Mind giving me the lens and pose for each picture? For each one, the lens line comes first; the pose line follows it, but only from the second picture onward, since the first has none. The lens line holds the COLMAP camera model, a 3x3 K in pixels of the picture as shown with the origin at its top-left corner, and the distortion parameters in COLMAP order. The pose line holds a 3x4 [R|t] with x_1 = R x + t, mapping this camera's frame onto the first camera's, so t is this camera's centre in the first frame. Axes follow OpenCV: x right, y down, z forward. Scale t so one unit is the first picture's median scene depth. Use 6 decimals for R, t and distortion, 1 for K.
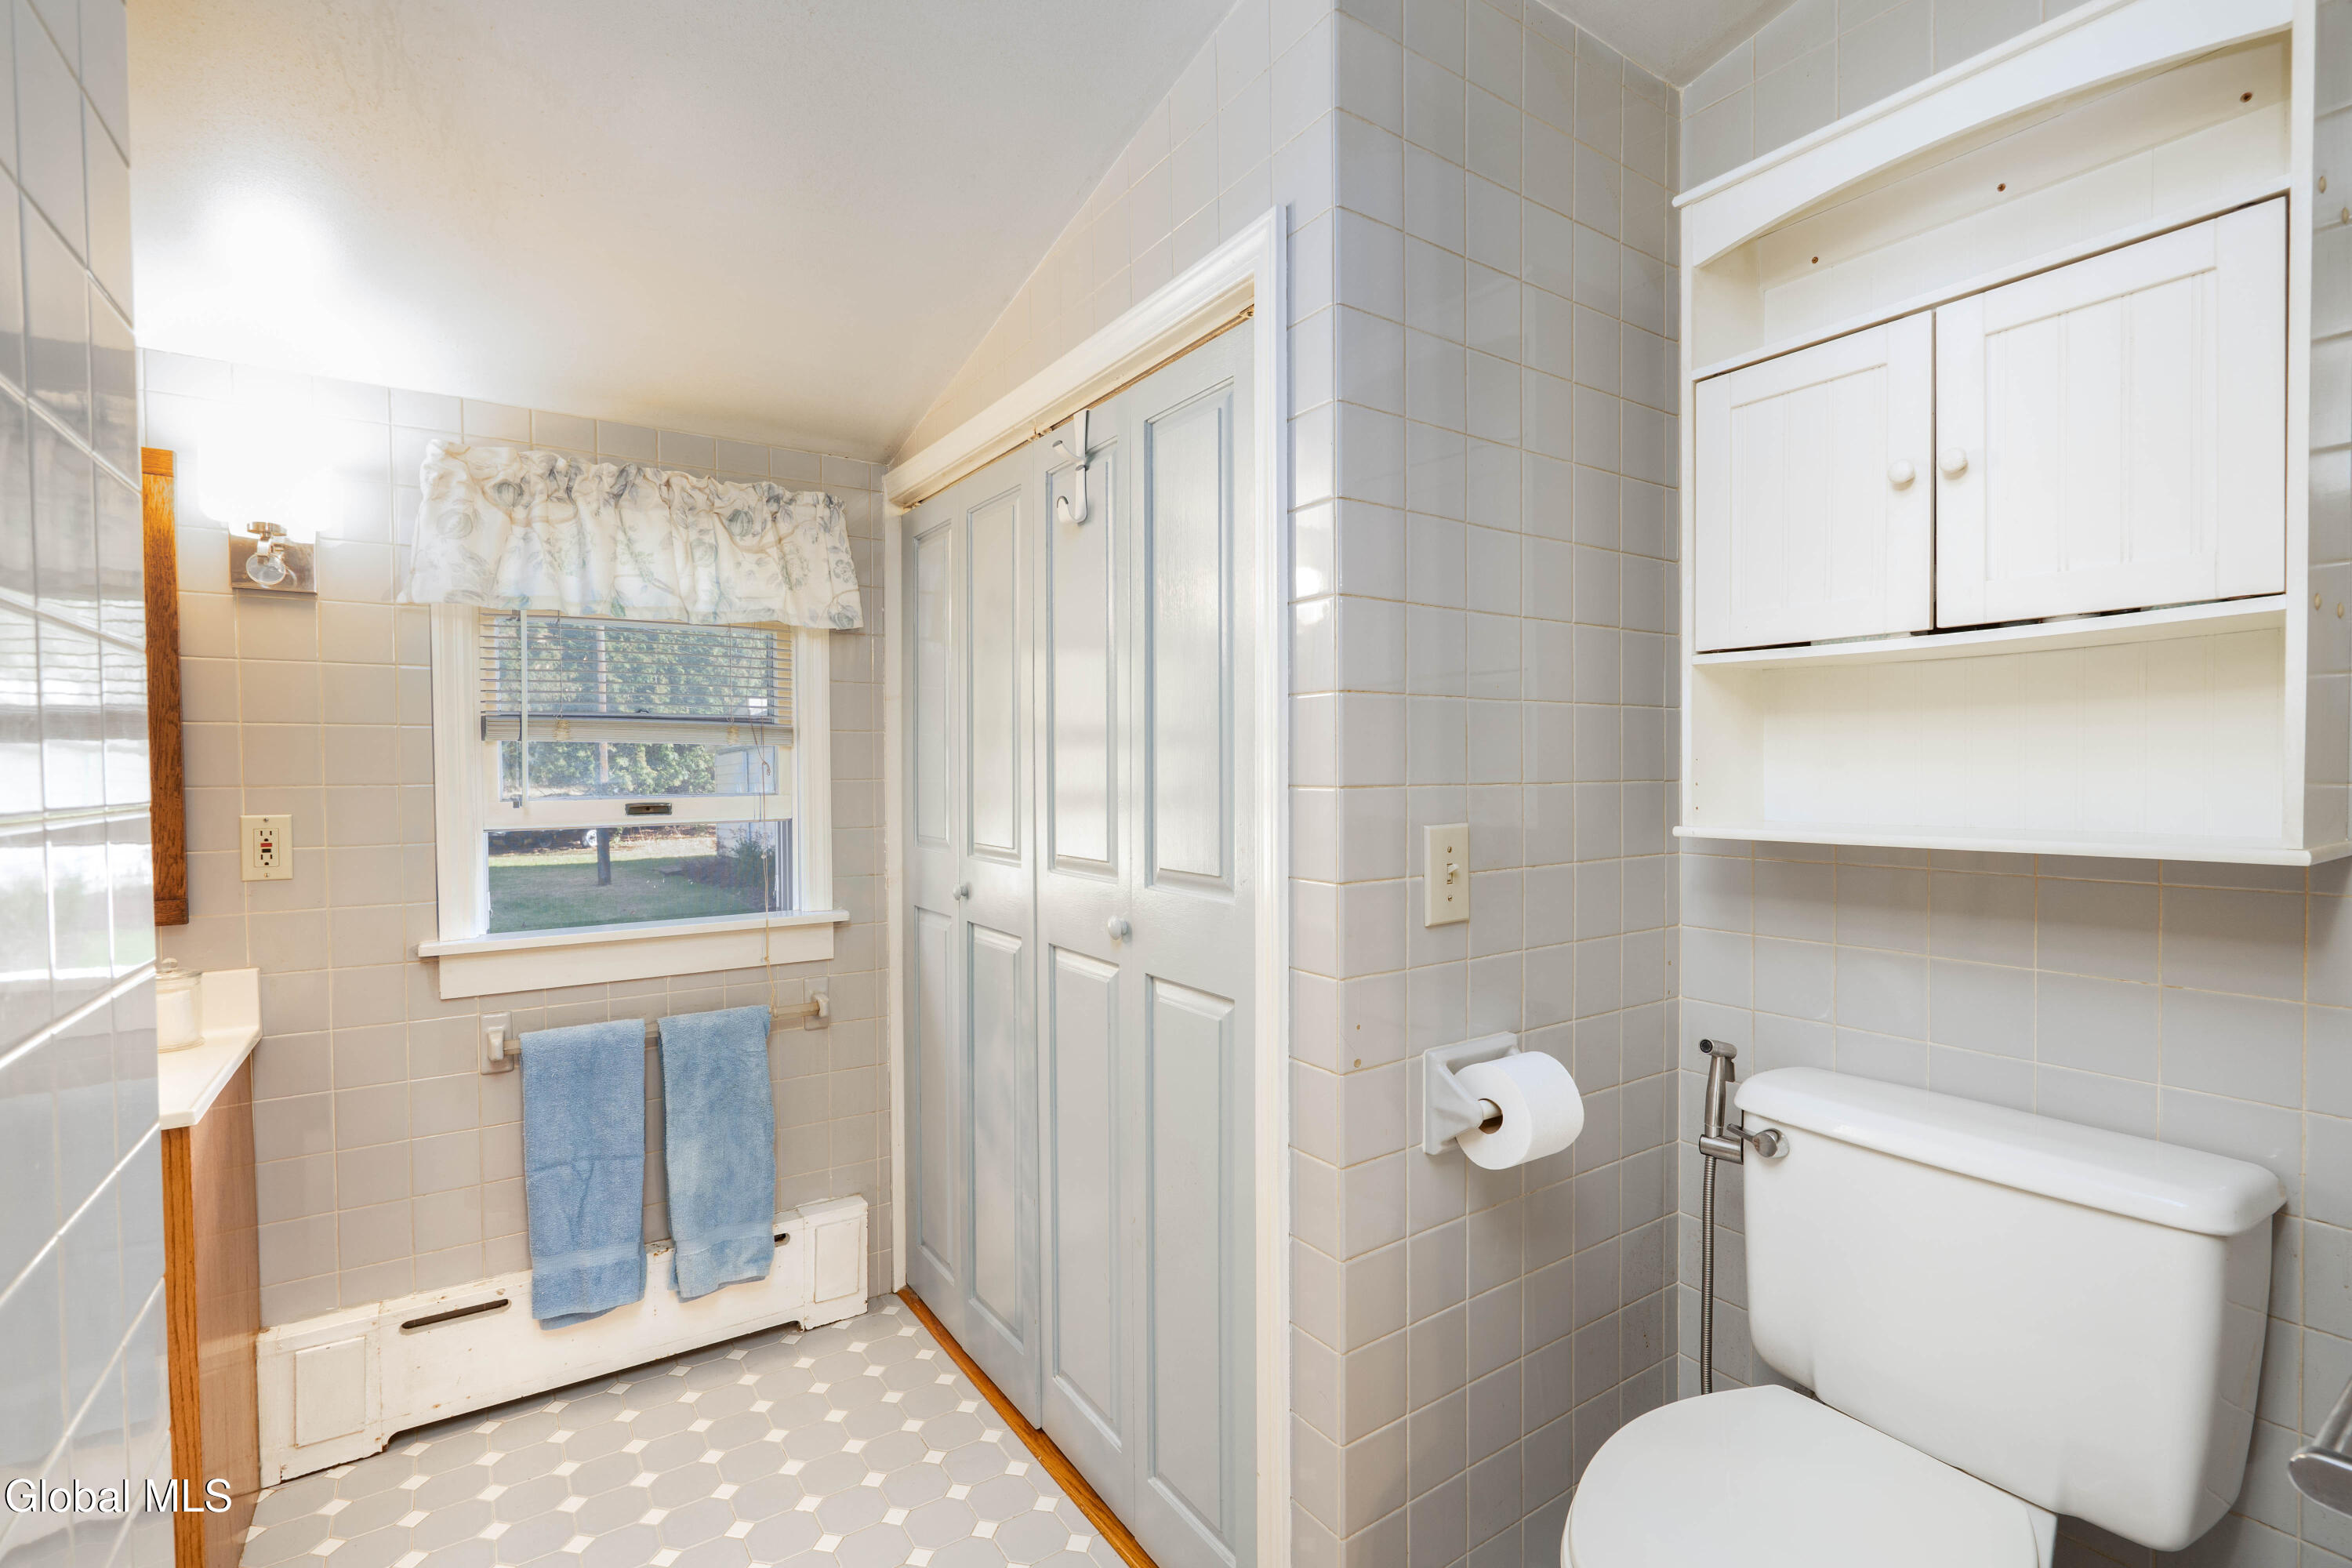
lens RADIAL K [[1071.2, 0, 1182.2], [0, 1071.2, 784.2], [0, 0, 1]] dist [-0.000565, 0.000397]
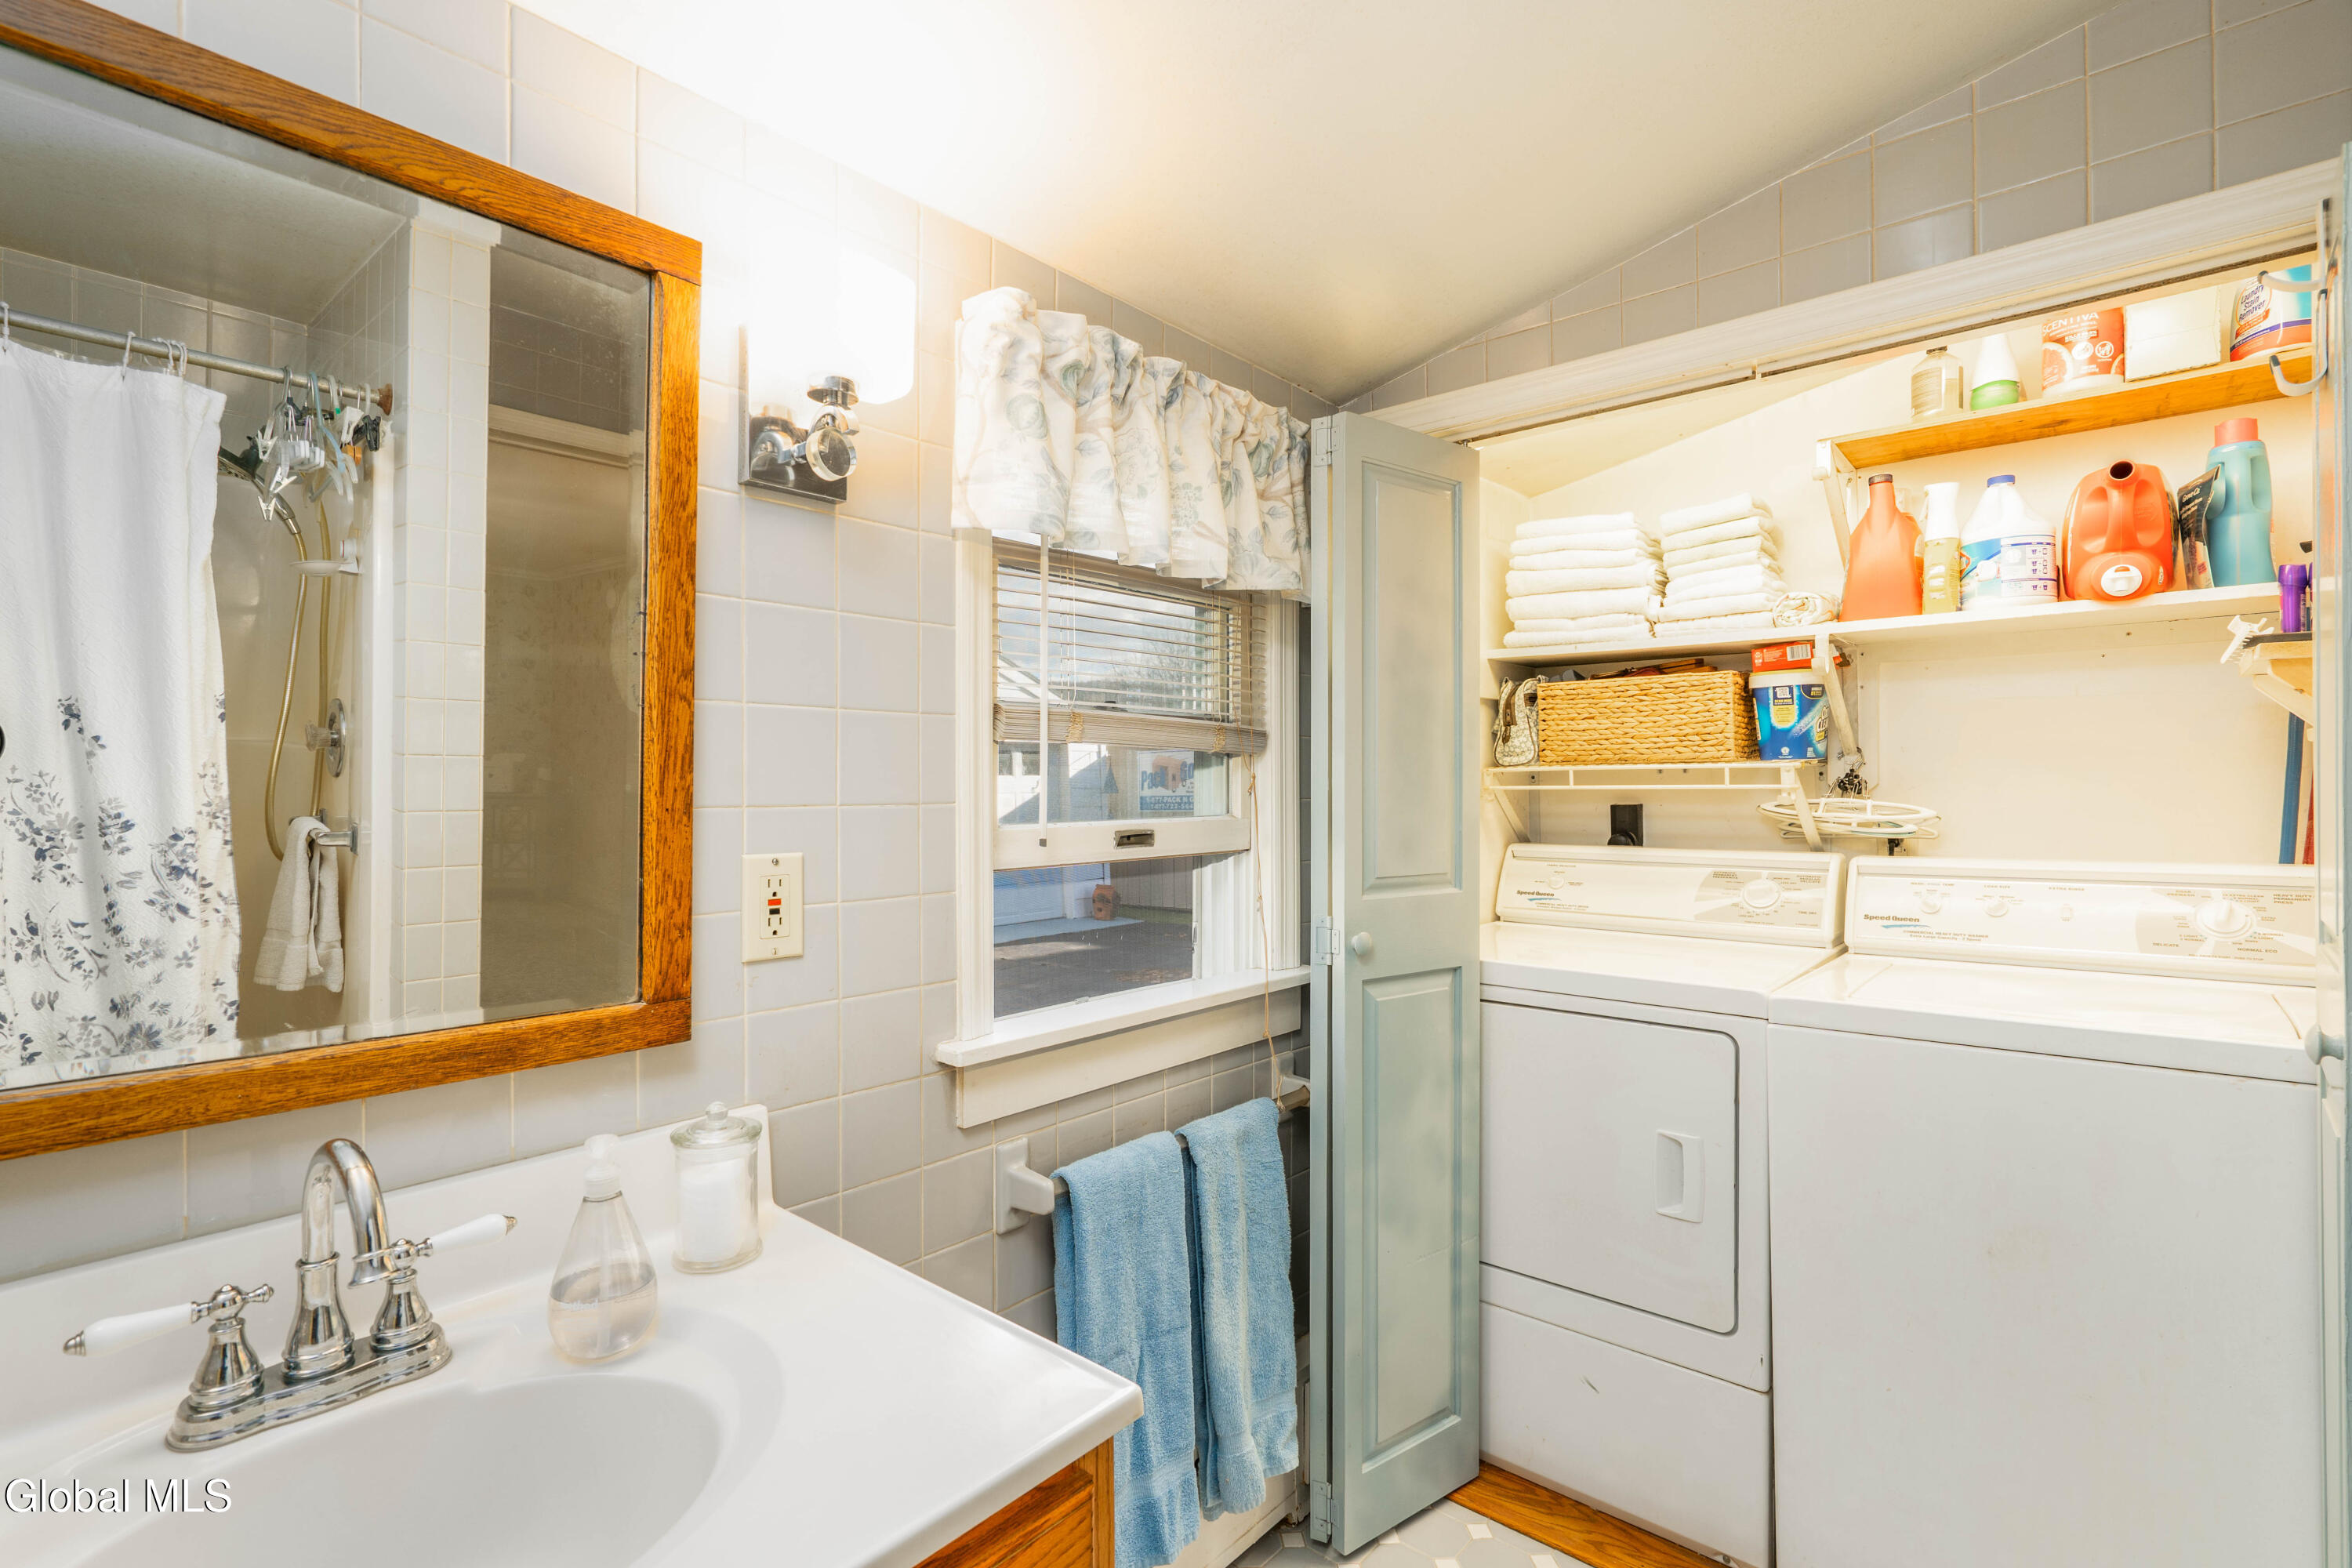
lens RADIAL K [[1071.2, 0, 1172.7], [0, 1071.2, 784.6], [0, 0, 1]] dist [-0.000565, 0.000397]
pose [[0.969981, 0.010111, 0.242971, -0.749237], [-0.005859, 0.999817, -0.018216, -0.001012], [-0.243110, 0.016246, 0.969863, 0.329424]]
